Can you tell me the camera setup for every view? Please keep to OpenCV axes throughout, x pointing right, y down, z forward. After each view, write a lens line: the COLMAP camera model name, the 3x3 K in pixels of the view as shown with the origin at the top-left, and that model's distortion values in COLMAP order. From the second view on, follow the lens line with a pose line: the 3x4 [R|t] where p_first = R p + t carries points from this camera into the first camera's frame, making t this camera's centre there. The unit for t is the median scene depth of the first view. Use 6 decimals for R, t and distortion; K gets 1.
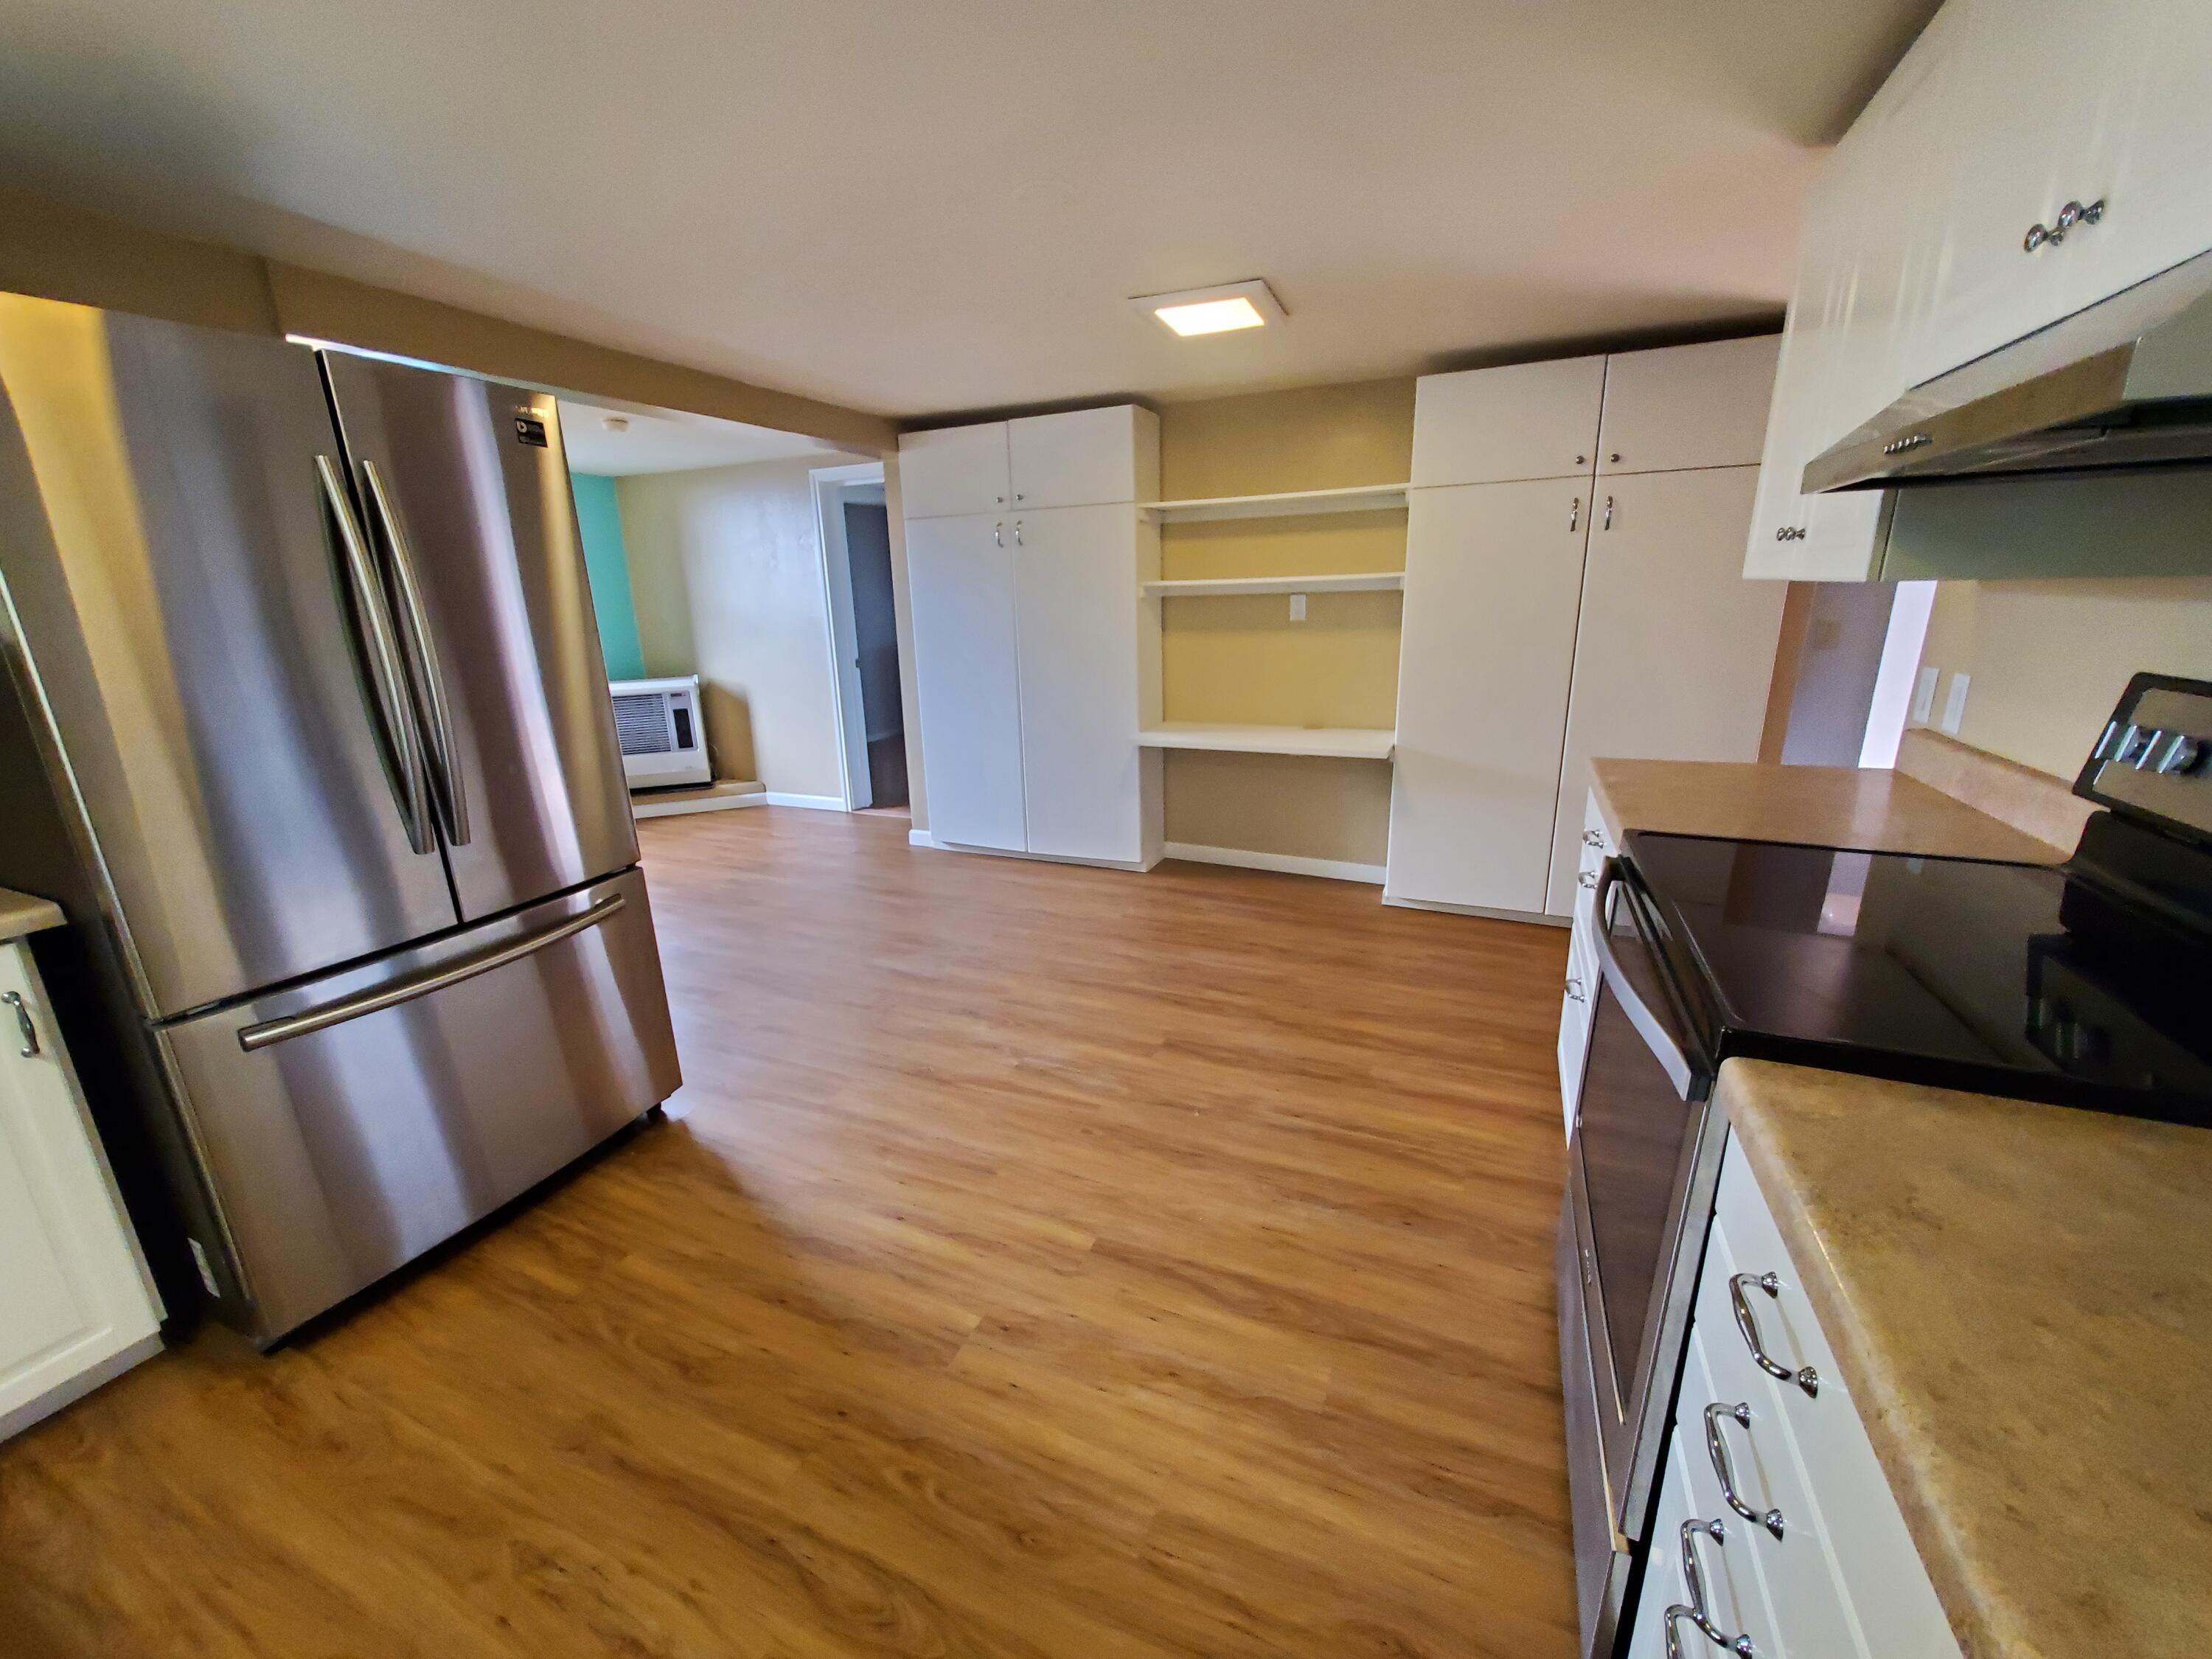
lens RADIAL K [[871.2, 0, 1094.7], [0, 871.2, 840.2], [0, 0, 1]] dist [-0.001422, -0.000161]
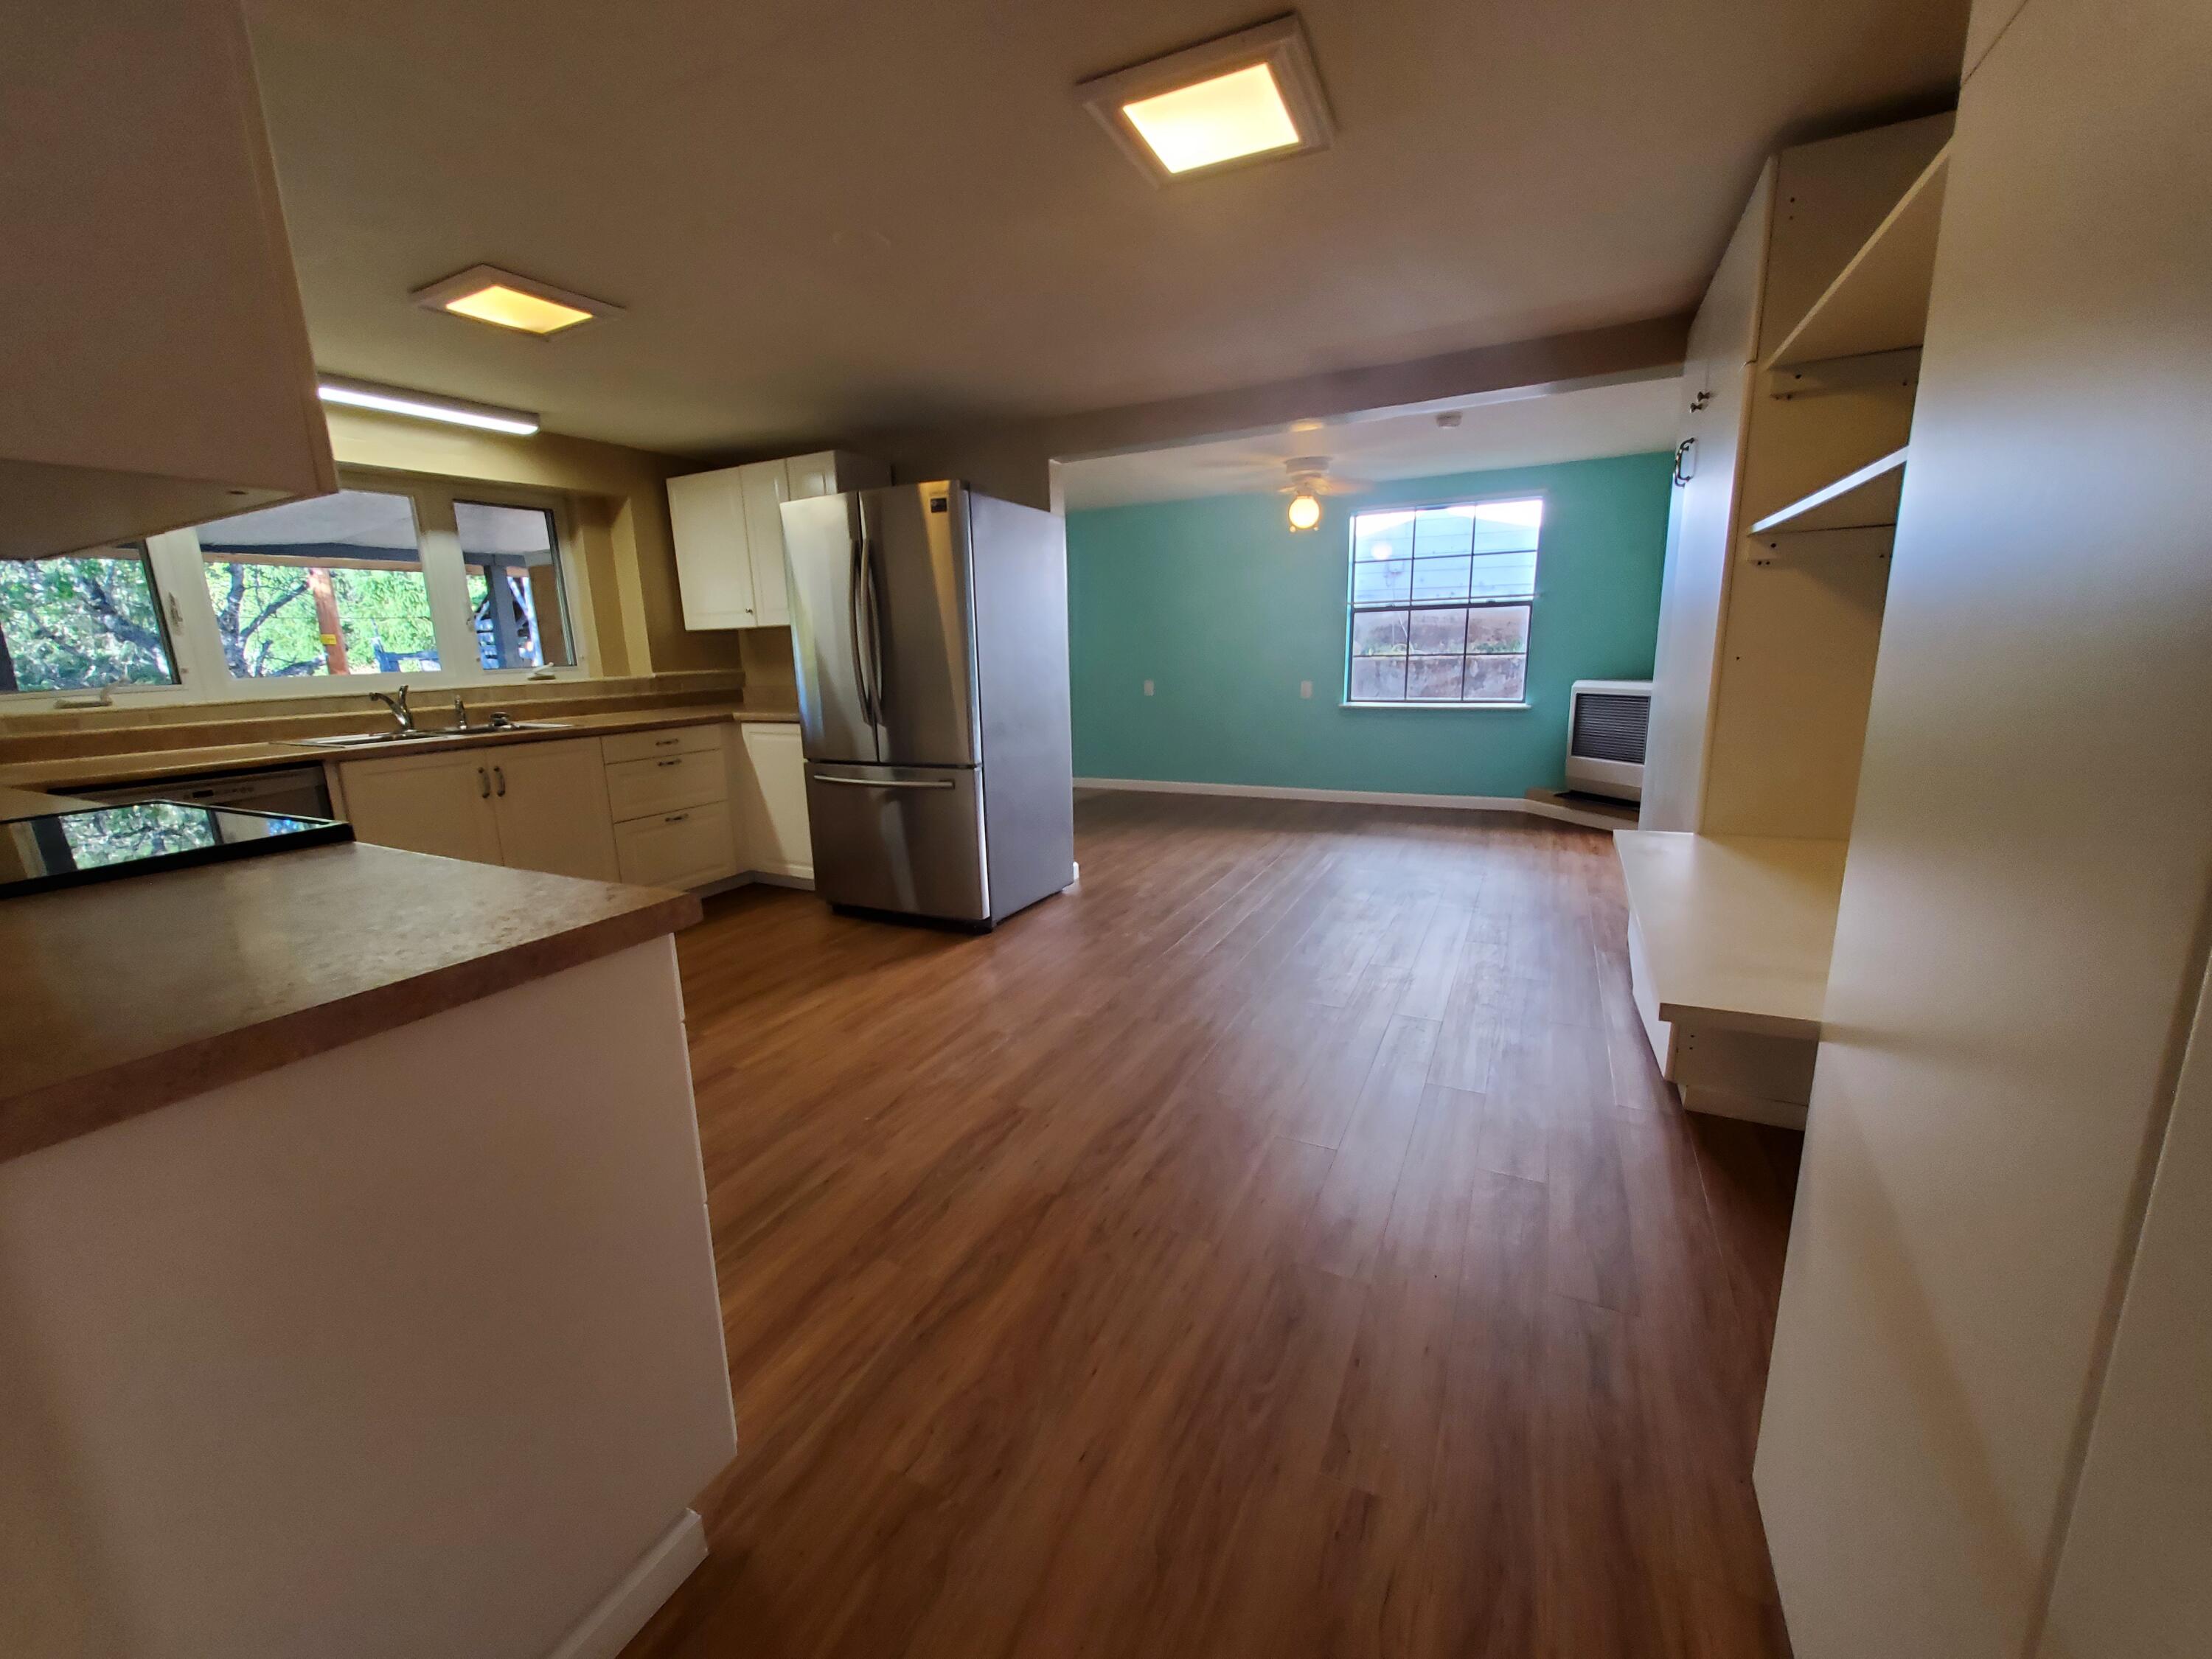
lens RADIAL K [[871.2, 0, 1094.7], [0, 871.2, 840.2], [0, 0, 1]] dist [-0.001422, -0.000161]
pose [[-0.041176, 0.247924, -0.967904, 1.090801], [-0.244600, 0.936748, 0.250349, -0.316645], [0.968749, 0.247058, 0.022071, 1.290266]]
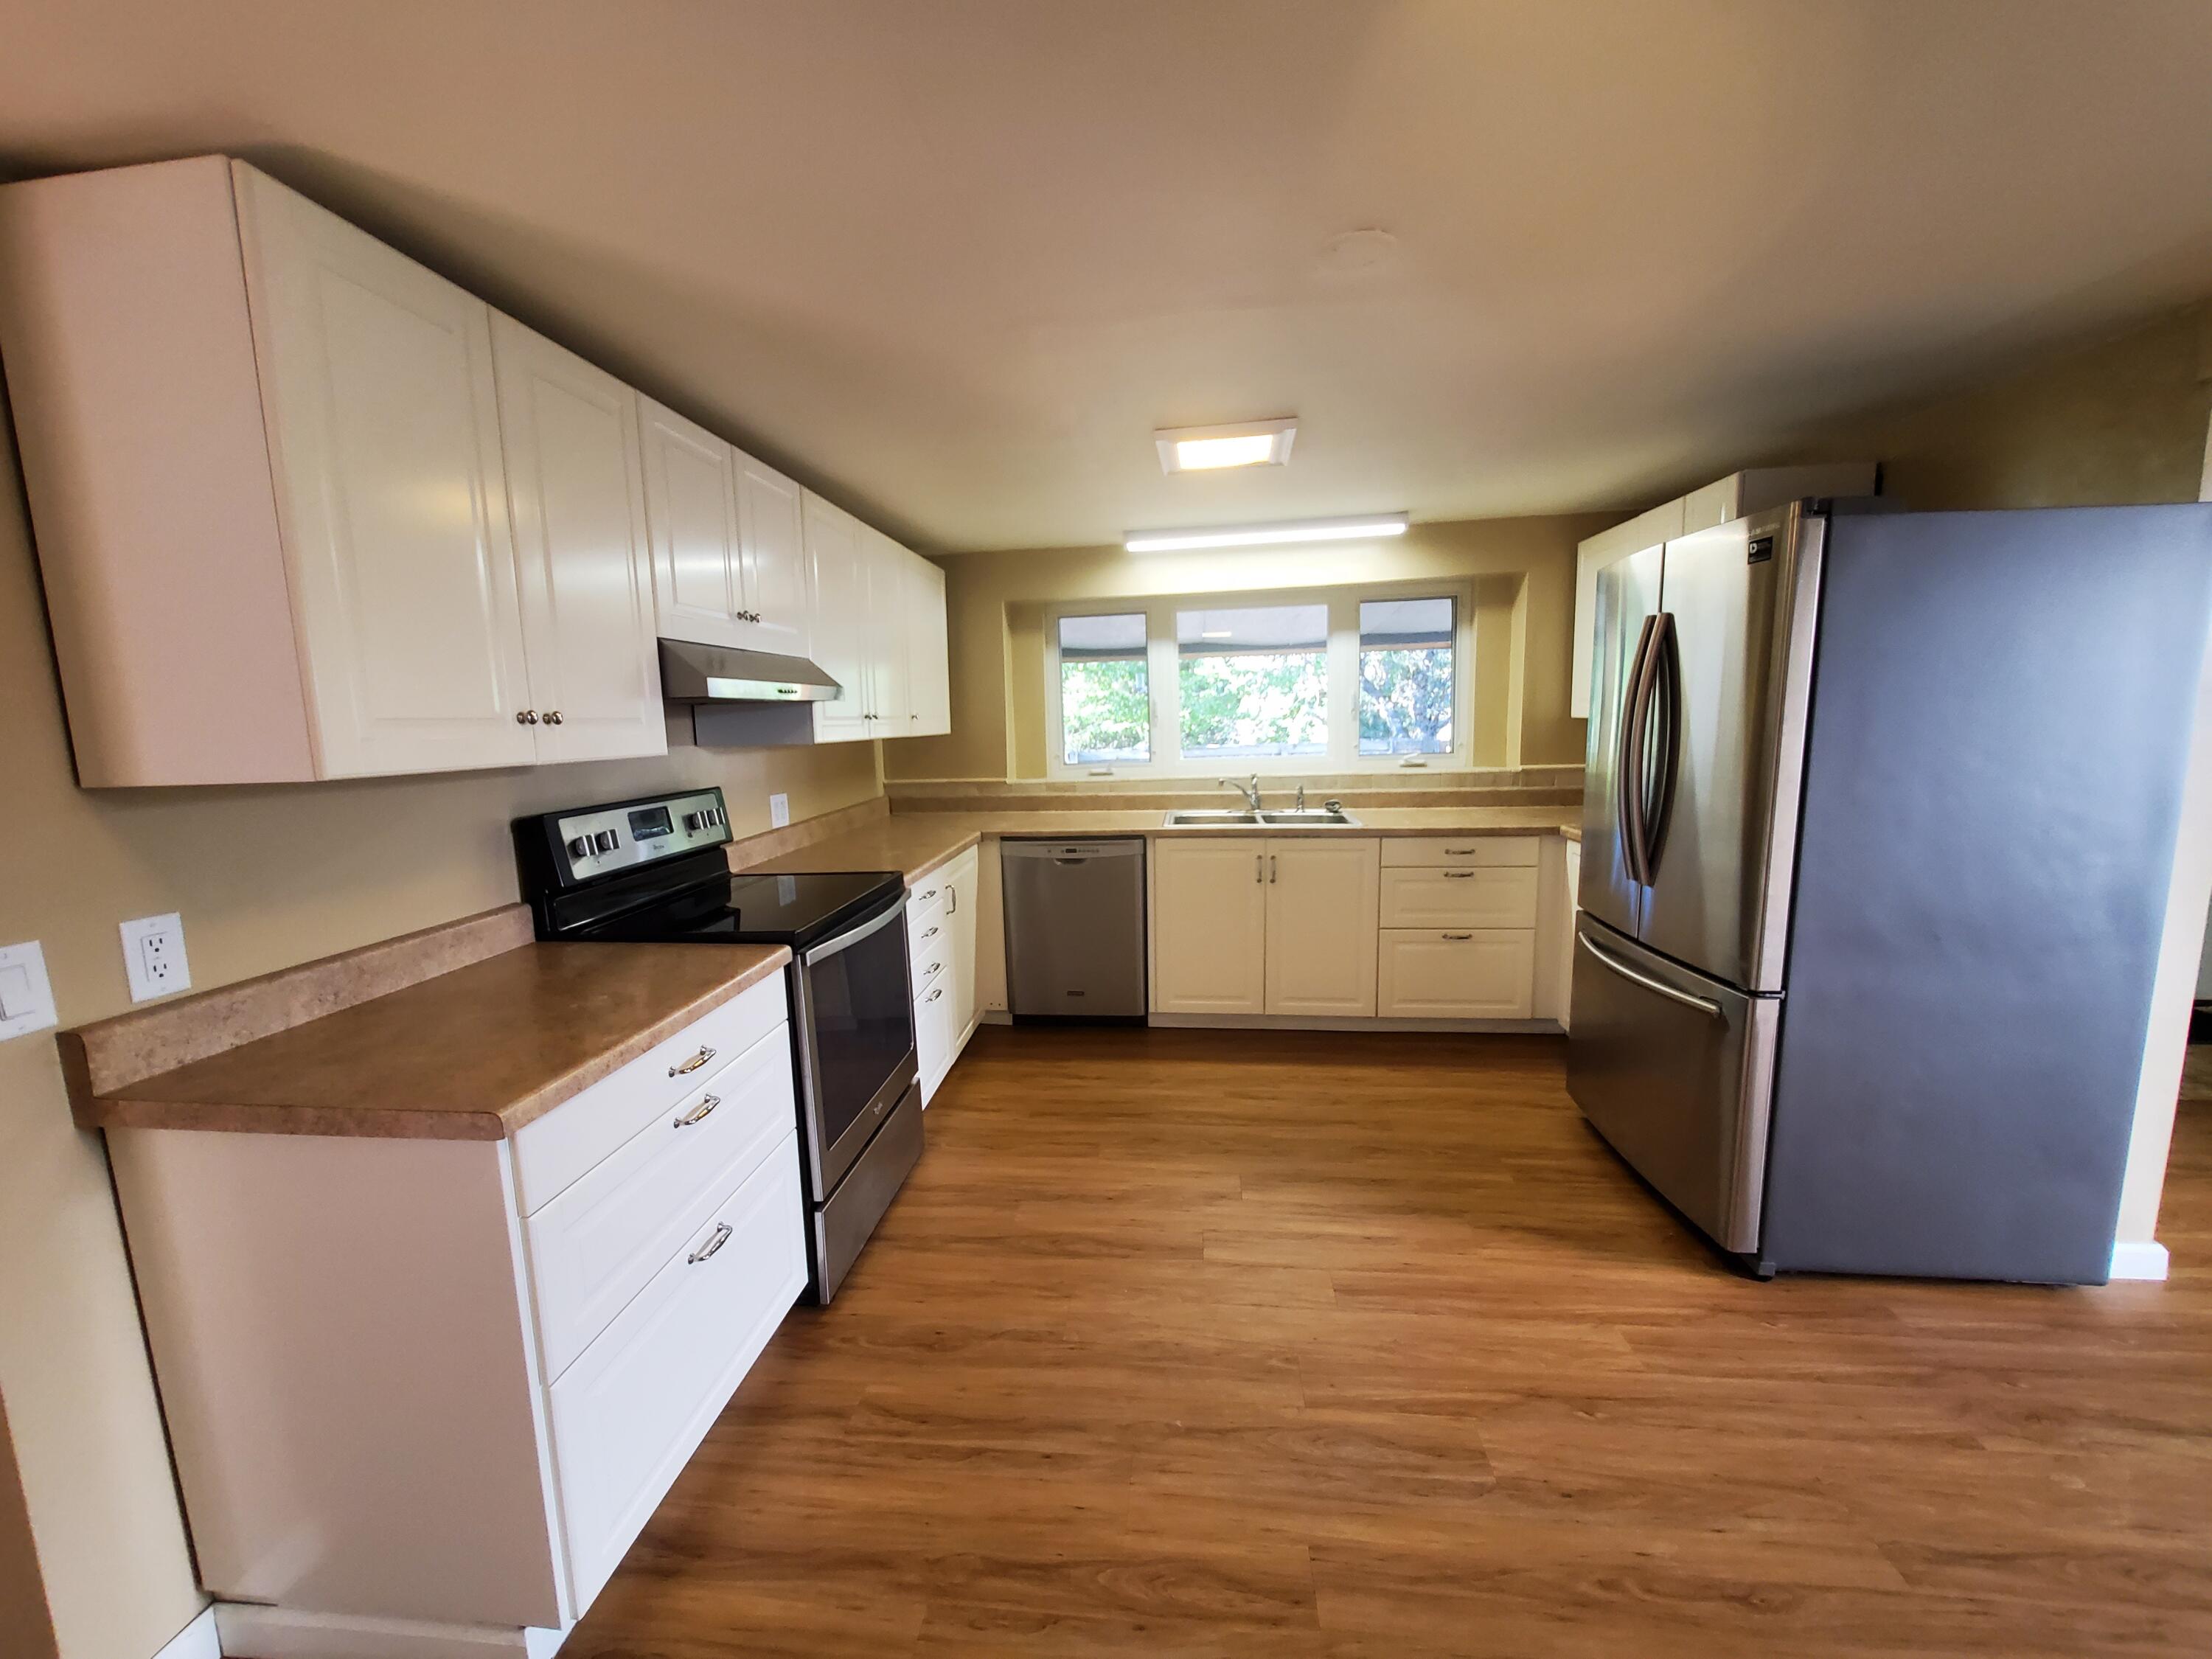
lens RADIAL K [[871.2, 0, 1094.7], [0, 871.2, 840.2], [0, 0, 1]] dist [-0.001422, -0.000161]
pose [[-0.949189, 0.097826, -0.299116, 0.403037], [-0.032771, 0.914569, 0.403101, -0.487799], [0.312996, 0.392421, -0.864893, 1.600056]]
